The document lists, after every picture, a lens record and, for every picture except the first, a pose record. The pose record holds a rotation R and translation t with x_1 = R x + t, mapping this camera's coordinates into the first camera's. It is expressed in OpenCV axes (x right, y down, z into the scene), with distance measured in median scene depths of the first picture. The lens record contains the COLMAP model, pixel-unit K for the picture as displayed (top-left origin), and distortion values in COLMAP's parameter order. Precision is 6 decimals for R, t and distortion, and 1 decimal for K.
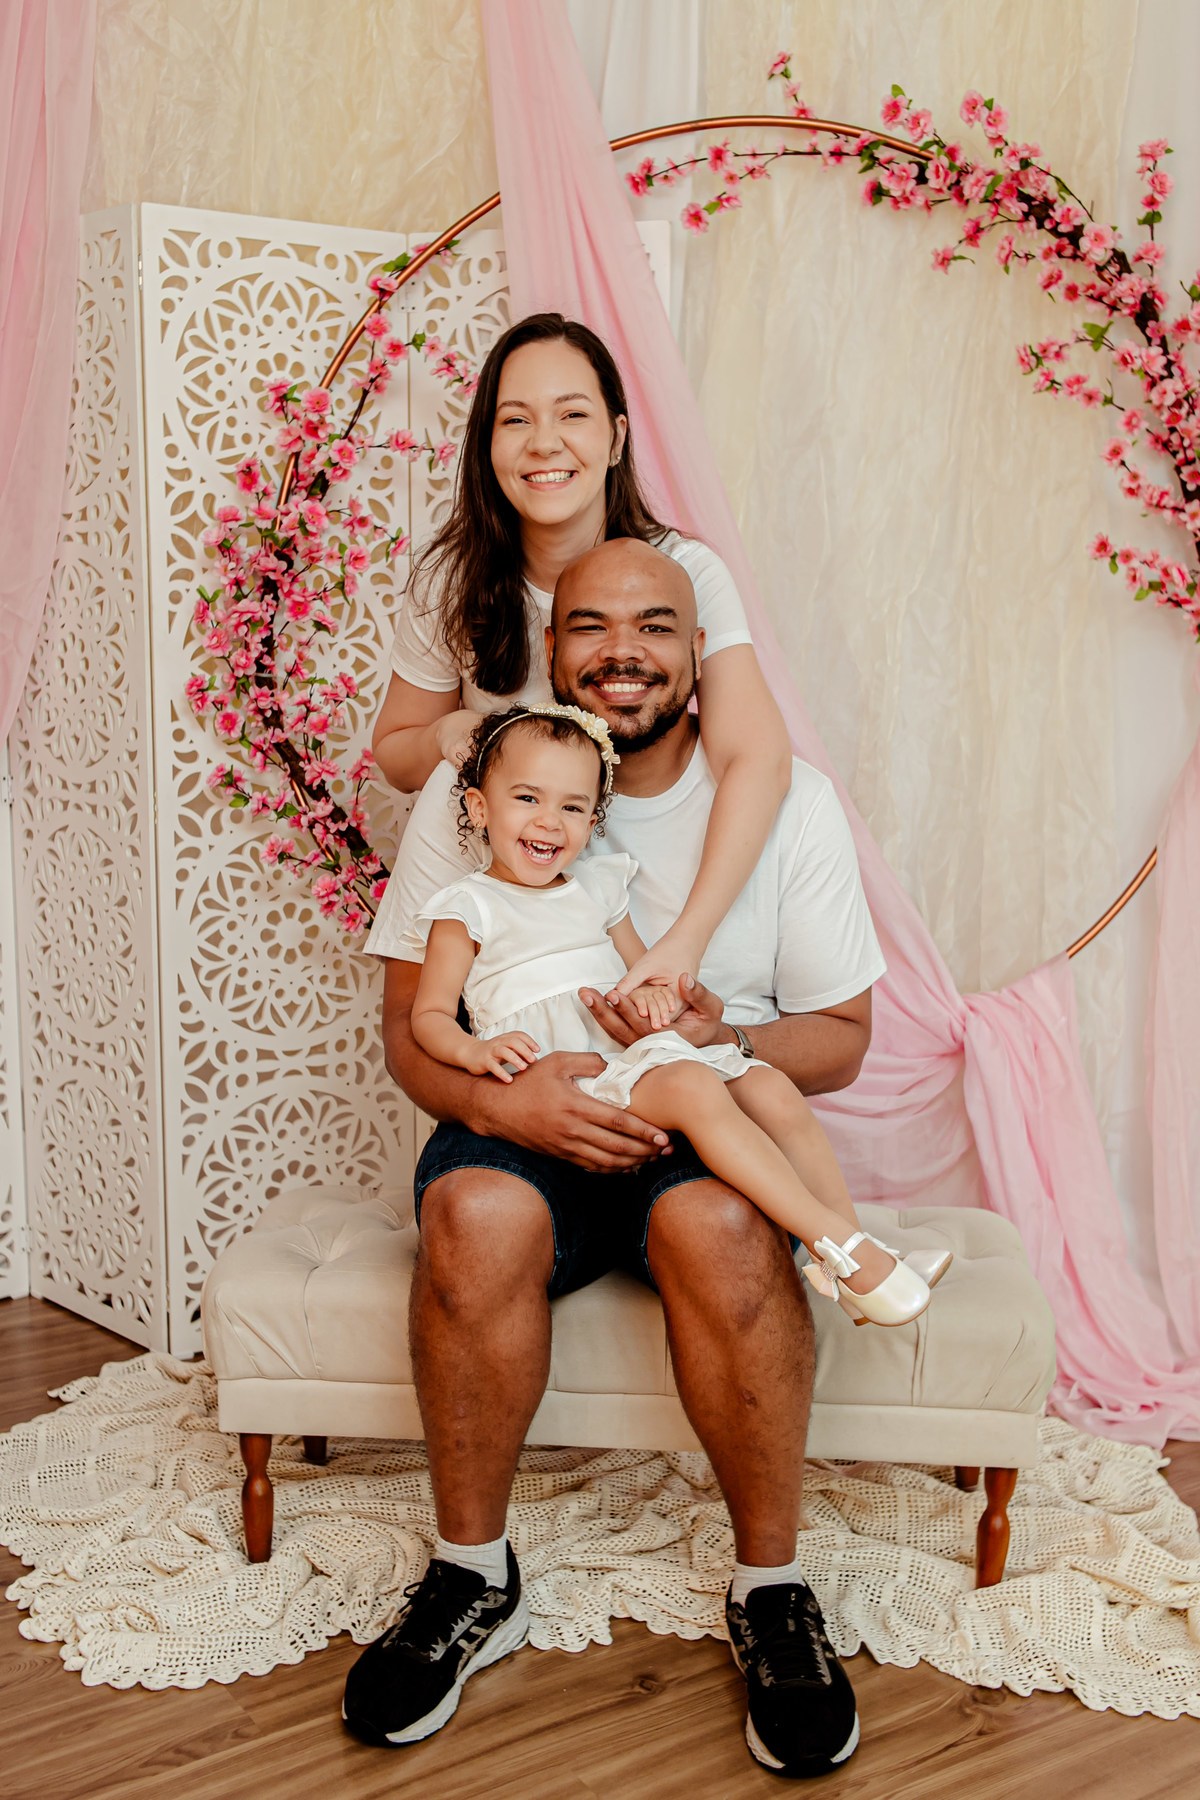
lens RADIAL K [[1910.9, 0, 549.1], [0, 1910.9, 911.8], [0, 0, 1]] dist [0.039176, 0.000000]
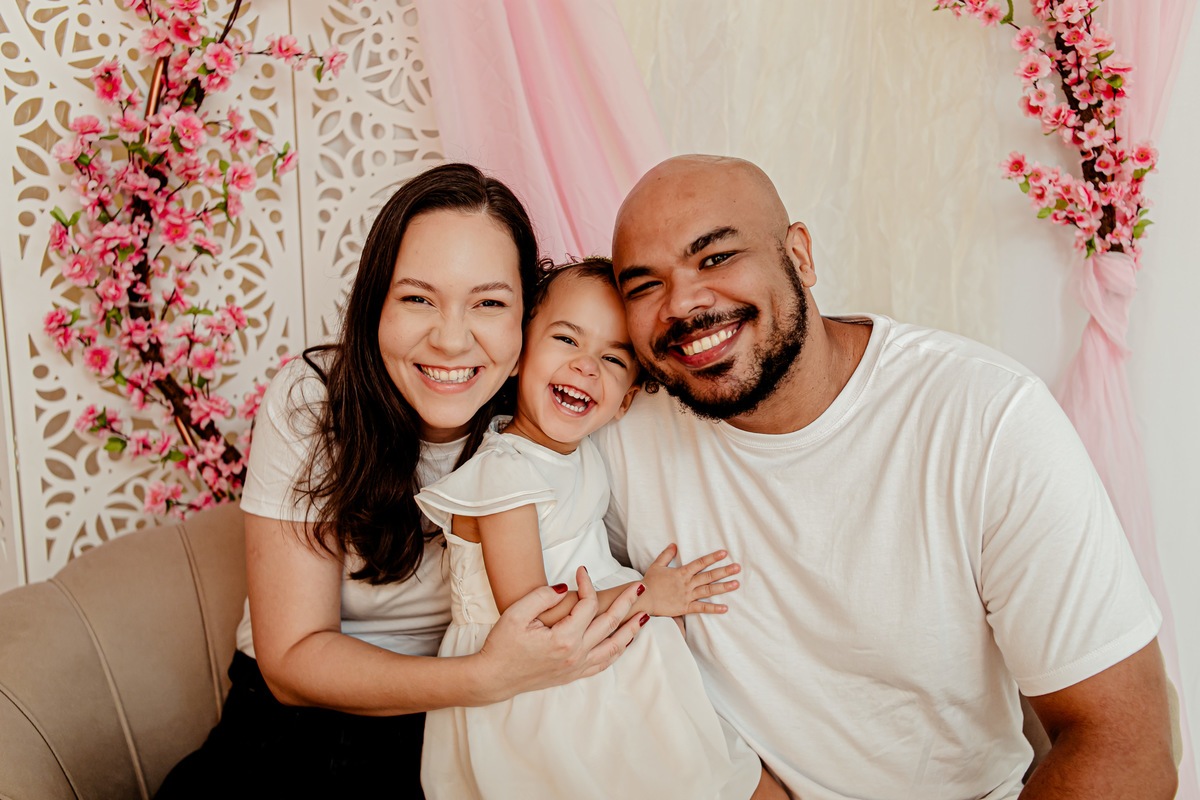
lens RADIAL K [[1218.9, 0, 608.5], [0, 1218.9, 399.4], [0, 0, 1]] dist [0.055723, 0.000000]
pose [[0.980783, -0.037742, 0.191415, -0.044034], [0.031400, 0.998856, 0.036056, -0.093058], [-0.192557, -0.029353, 0.980847, 0.385770]]
